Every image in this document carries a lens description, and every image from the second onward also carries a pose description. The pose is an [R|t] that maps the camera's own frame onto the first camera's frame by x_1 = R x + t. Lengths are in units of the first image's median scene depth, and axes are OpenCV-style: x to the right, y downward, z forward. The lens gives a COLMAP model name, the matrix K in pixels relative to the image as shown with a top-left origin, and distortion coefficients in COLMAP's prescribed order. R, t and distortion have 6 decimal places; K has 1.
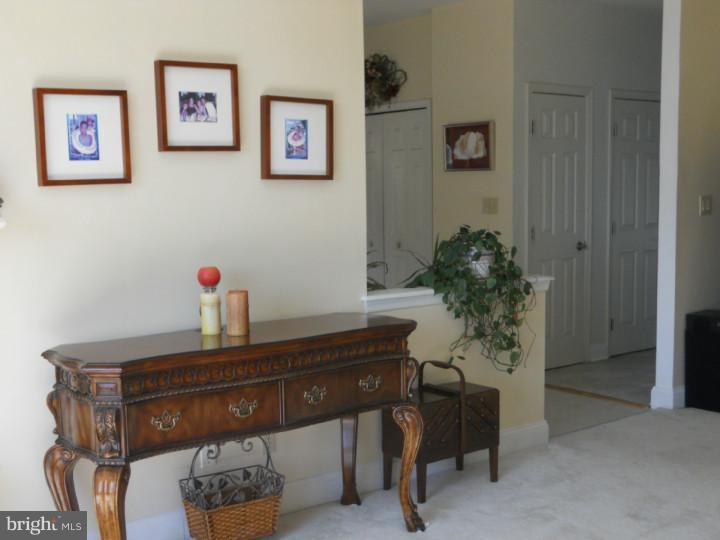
lens RADIAL K [[980.1, 0, 360.0], [0, 980.1, 270.0], [0, 0, 1]] dist [0.011061, 0.030372]
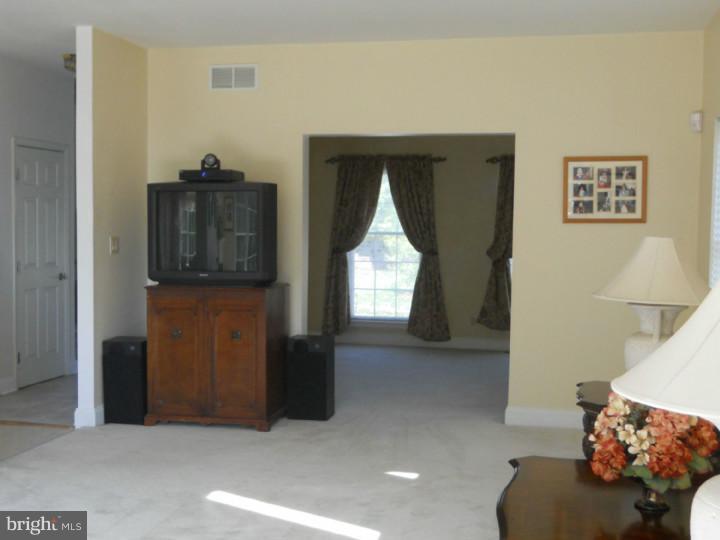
lens RADIAL K [[980.1, 0, 360.0], [0, 980.1, 270.0], [0, 0, 1]] dist [0.011061, 0.030372]
pose [[0.781726, -0.007935, 0.623572, -0.162581], [0.037394, 0.998716, -0.034169, 0.015070], [-0.622500, 0.050028, 0.781019, -0.081567]]
